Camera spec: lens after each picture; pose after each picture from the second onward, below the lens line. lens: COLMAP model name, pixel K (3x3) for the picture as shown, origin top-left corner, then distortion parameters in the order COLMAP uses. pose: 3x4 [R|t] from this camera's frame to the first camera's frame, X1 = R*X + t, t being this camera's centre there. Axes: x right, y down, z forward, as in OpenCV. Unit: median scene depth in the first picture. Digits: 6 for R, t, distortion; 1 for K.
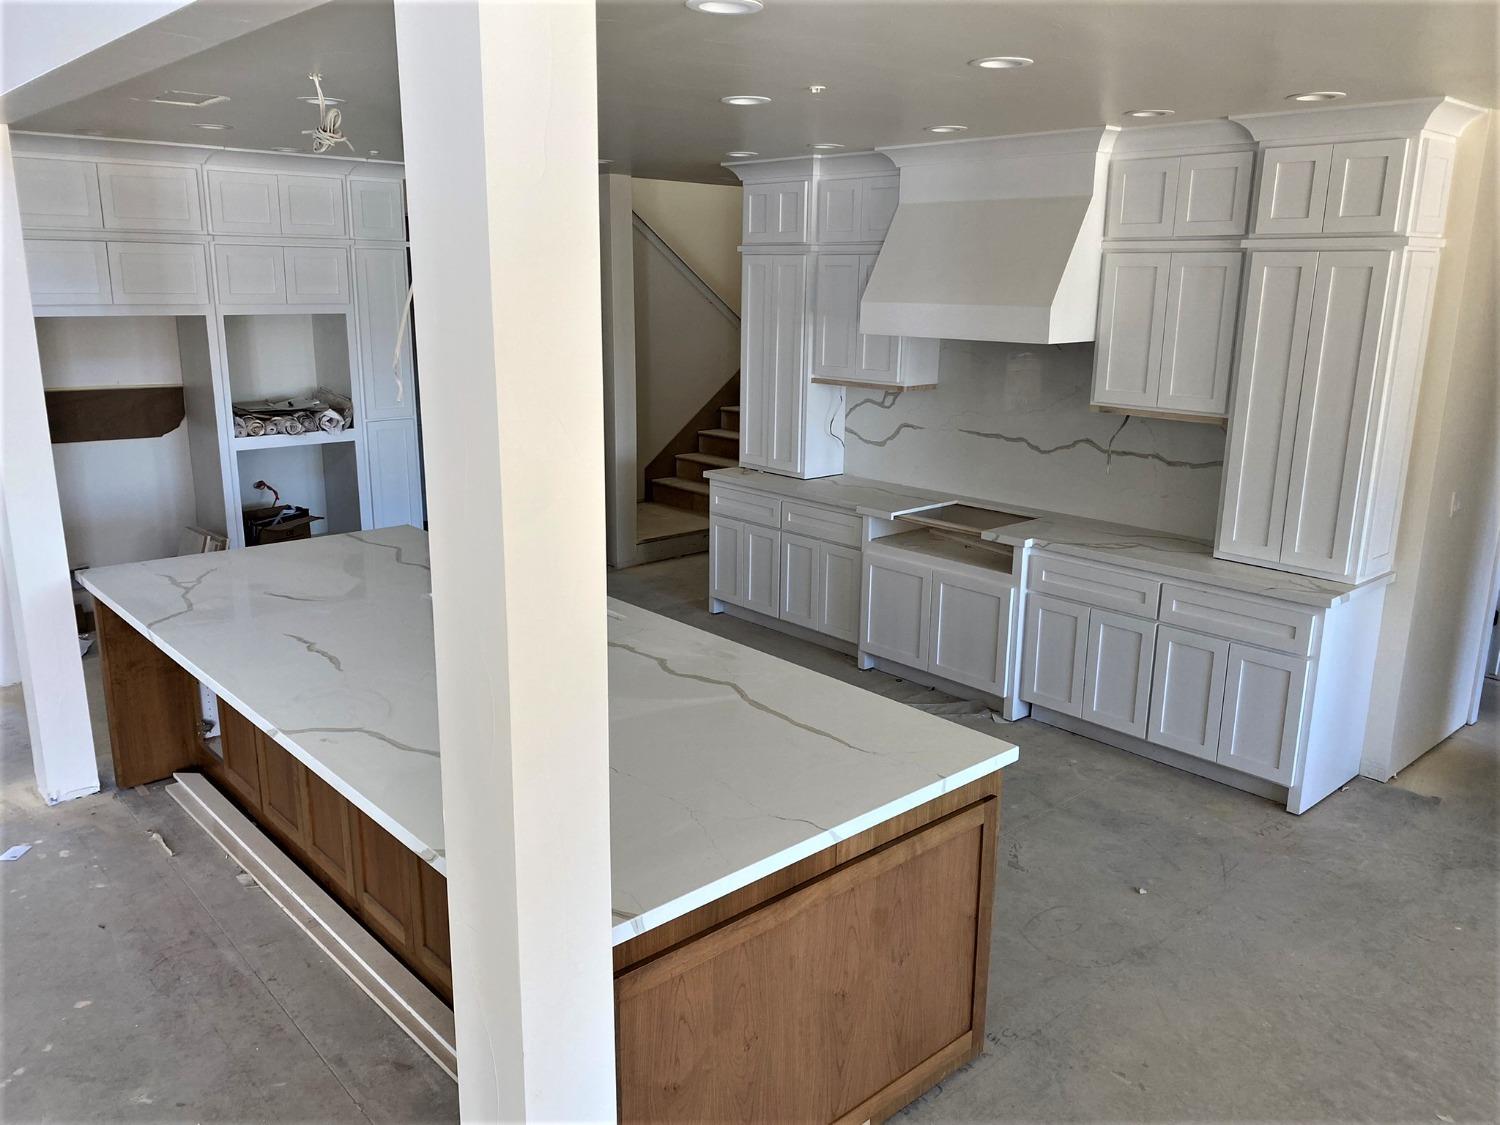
lens RADIAL K [[1128.0, 0, 736.5], [0, 1128.0, 564.4], [0, 0, 1]] dist [0.029234, -0.030665]
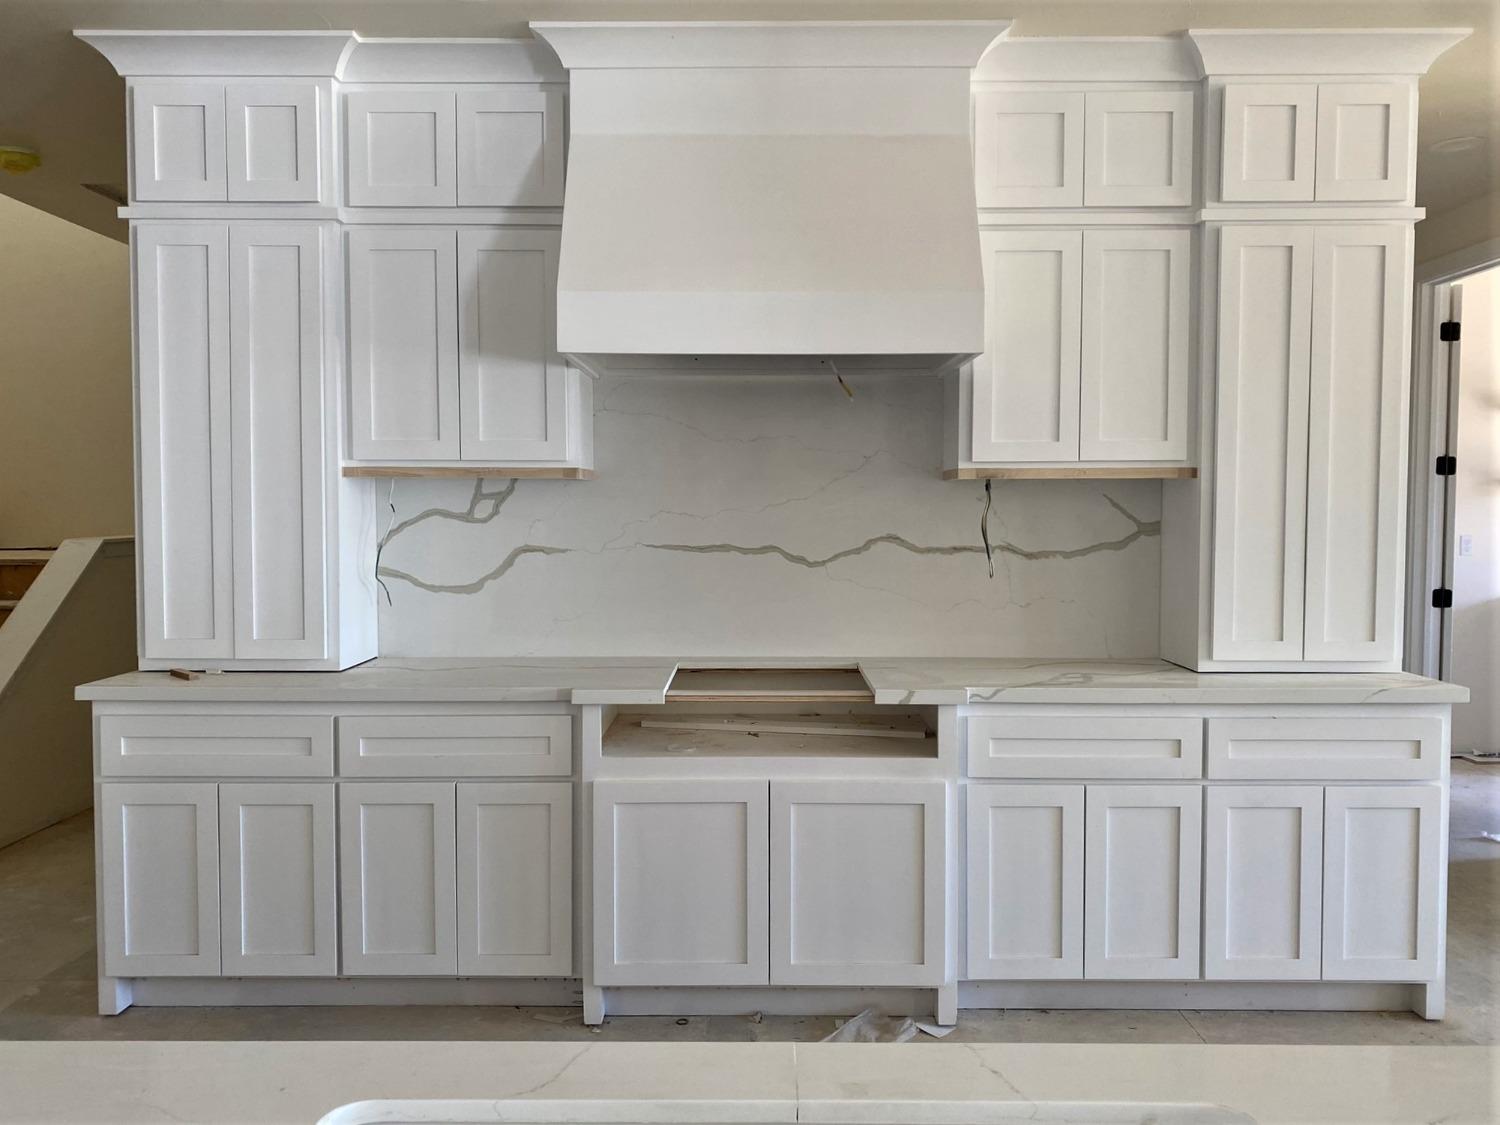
lens RADIAL K [[1128.0, 0, 751.7], [0, 1128.0, 568.9], [0, 0, 1]] dist [0.029234, -0.030665]
pose [[0.668553, -0.048329, 0.742092, -0.233792], [0.189242, 0.976092, -0.106921, -0.040850], [-0.719183, 0.211917, 0.661715, 0.680618]]
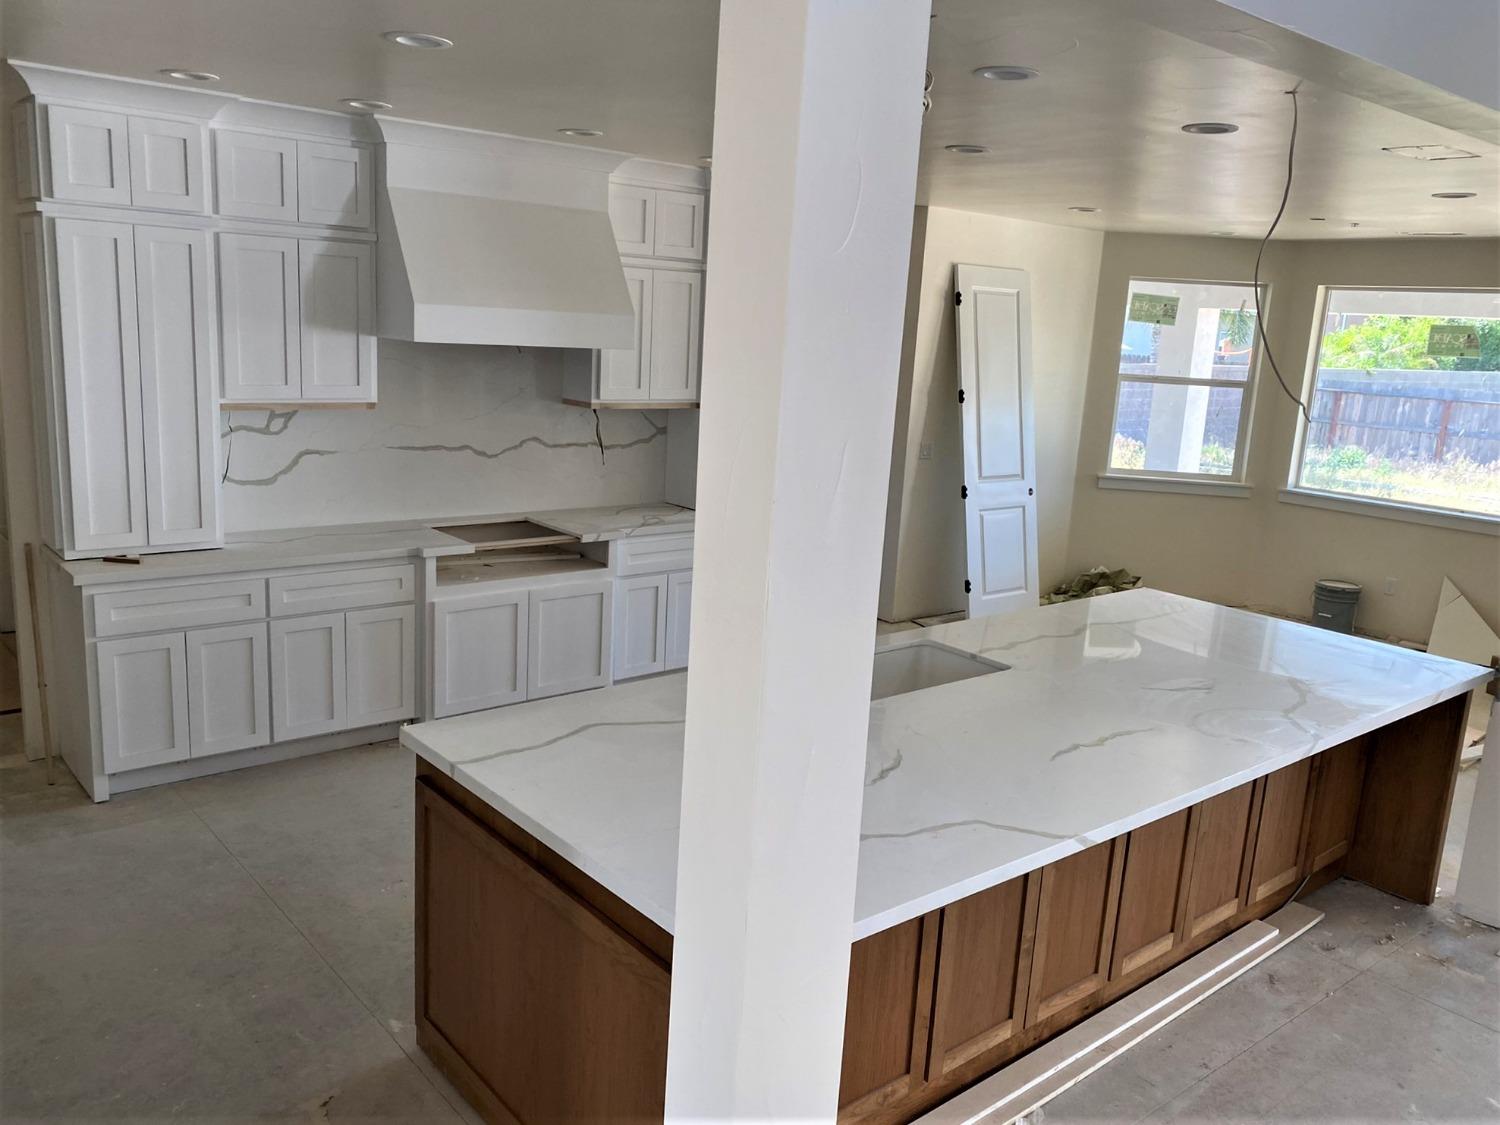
lens RADIAL K [[1195.7, 0, 750.2], [0, 1195.7, 577.2], [0, 0, 1]] dist [0.038929, -0.023794]
pose [[0.030891, -0.225542, 0.973744, -0.845893], [0.192152, 0.957377, 0.215655, -0.199447], [-0.980879, 0.180445, 0.072913, 0.796655]]
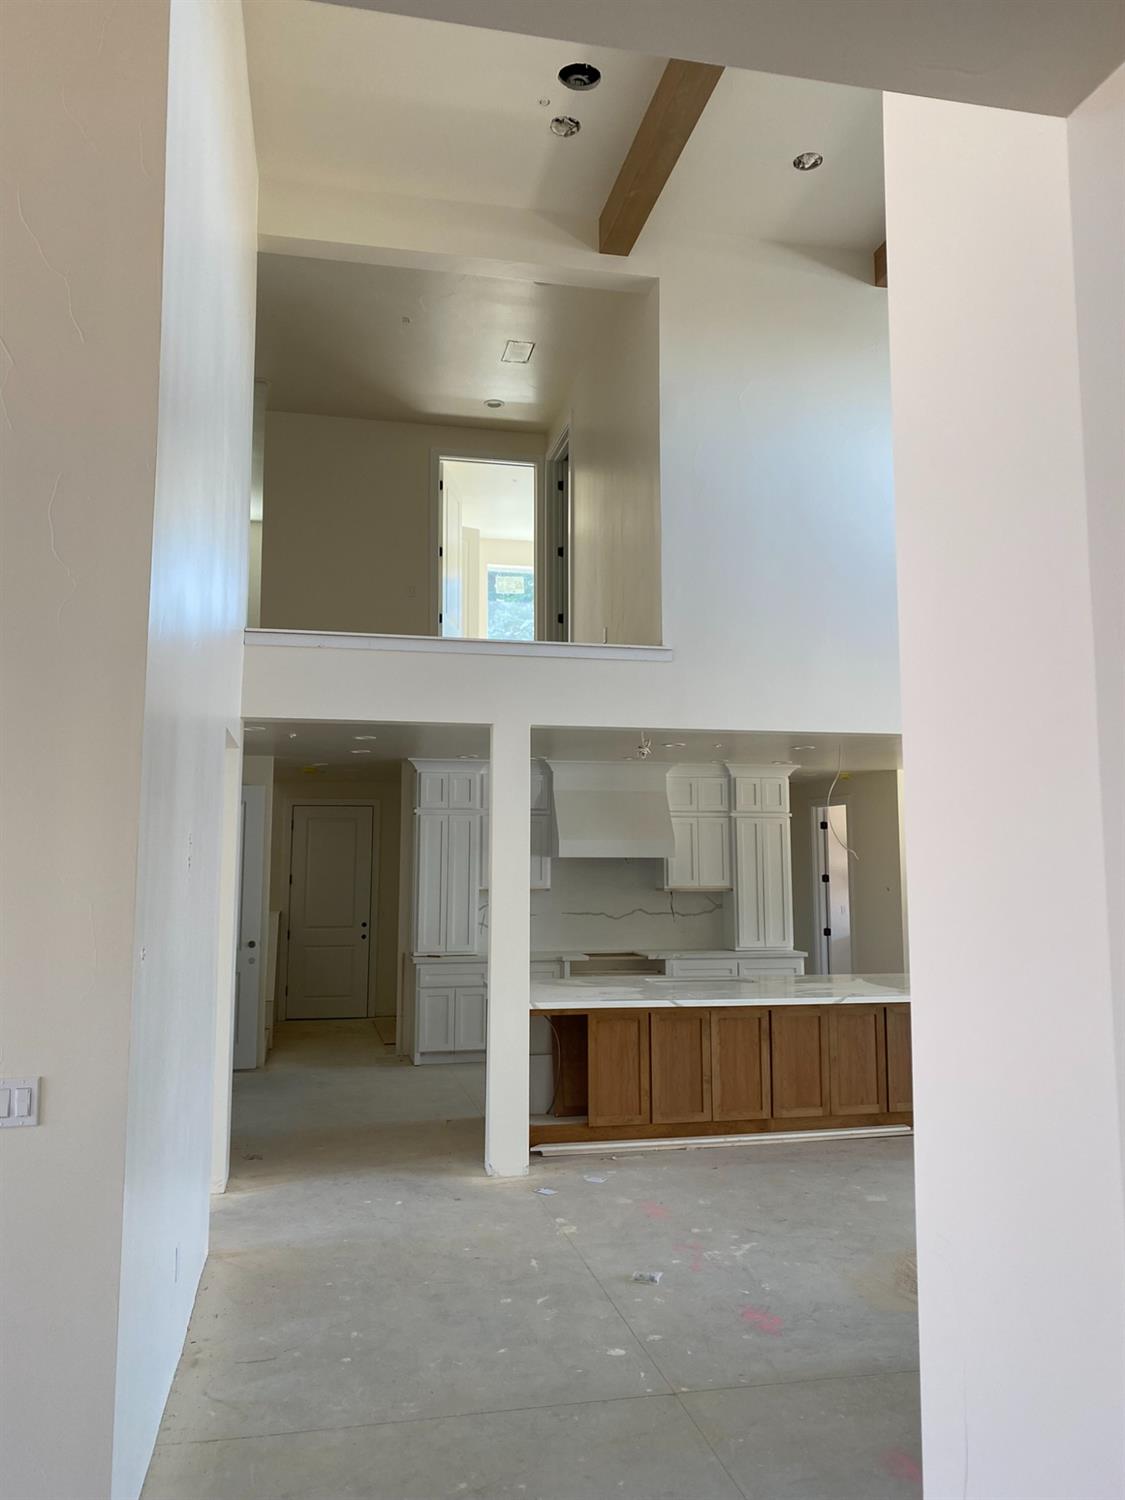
lens RADIAL K [[1128.0, 0, 547.7], [0, 1128.0, 736.5], [0, 0, 1]] dist [0.029234, -0.030665]
pose [[0.501996, 0.087379, 0.860445, -1.582864], [0.217910, 0.950008, -0.223606, 0.009424], [-0.836968, 0.299749, 0.457860, 0.157153]]
